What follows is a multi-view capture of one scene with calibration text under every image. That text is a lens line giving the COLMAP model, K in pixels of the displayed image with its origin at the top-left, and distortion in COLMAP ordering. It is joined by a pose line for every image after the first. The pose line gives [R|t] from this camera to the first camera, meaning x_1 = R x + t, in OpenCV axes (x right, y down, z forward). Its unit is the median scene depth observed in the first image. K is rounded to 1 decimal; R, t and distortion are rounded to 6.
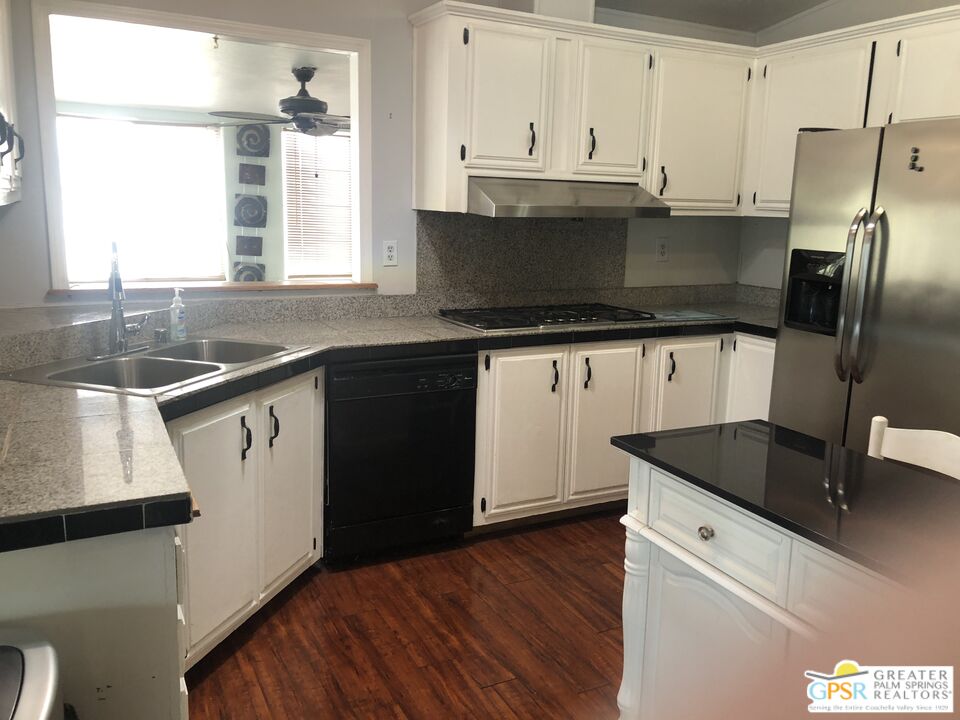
lens RADIAL K [[728.2, 0, 465.1], [0, 728.2, 336.9], [0, 0, 1]] dist [0.037633, -0.054816]
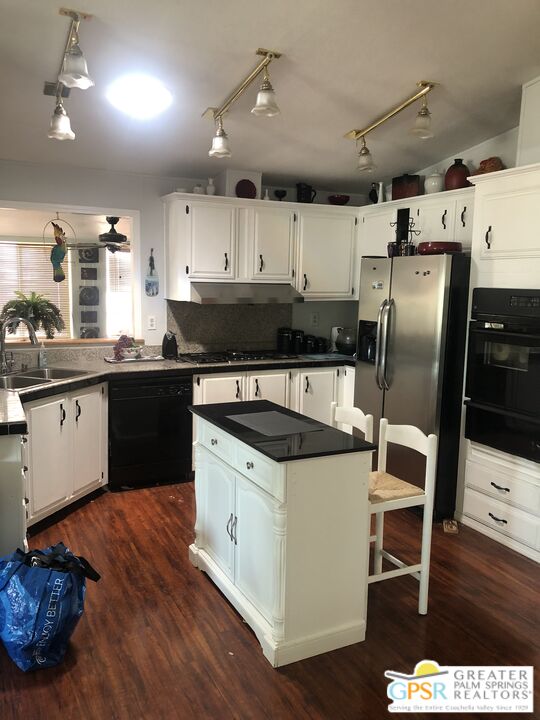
lens RADIAL K [[570.4, 0, 262.4], [0, 570.4, 355.5], [0, 0, 1]] dist [0.056108, -0.067927]
pose [[0.999541, -0.004881, -0.029898, 0.230058], [0.003492, 0.998920, -0.046326, 0.035898], [0.030091, 0.046201, 0.998479, -0.446106]]
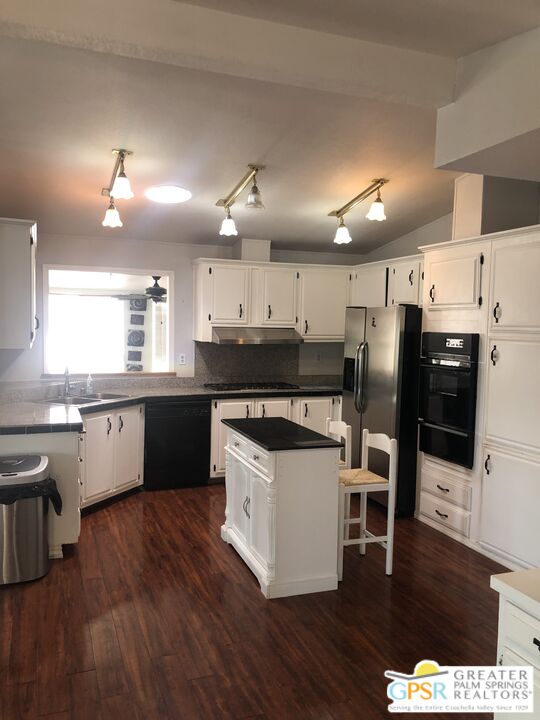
lens RADIAL K [[589.3, 0, 270.0], [0, 589.3, 360.0], [0, 0, 1]] dist [0.054534, -0.071065]
pose [[0.993067, -0.000292, -0.117553, 0.412130], [-0.013196, 0.993400, -0.113944, 0.101077], [0.116810, 0.114705, 0.986508, -0.845597]]
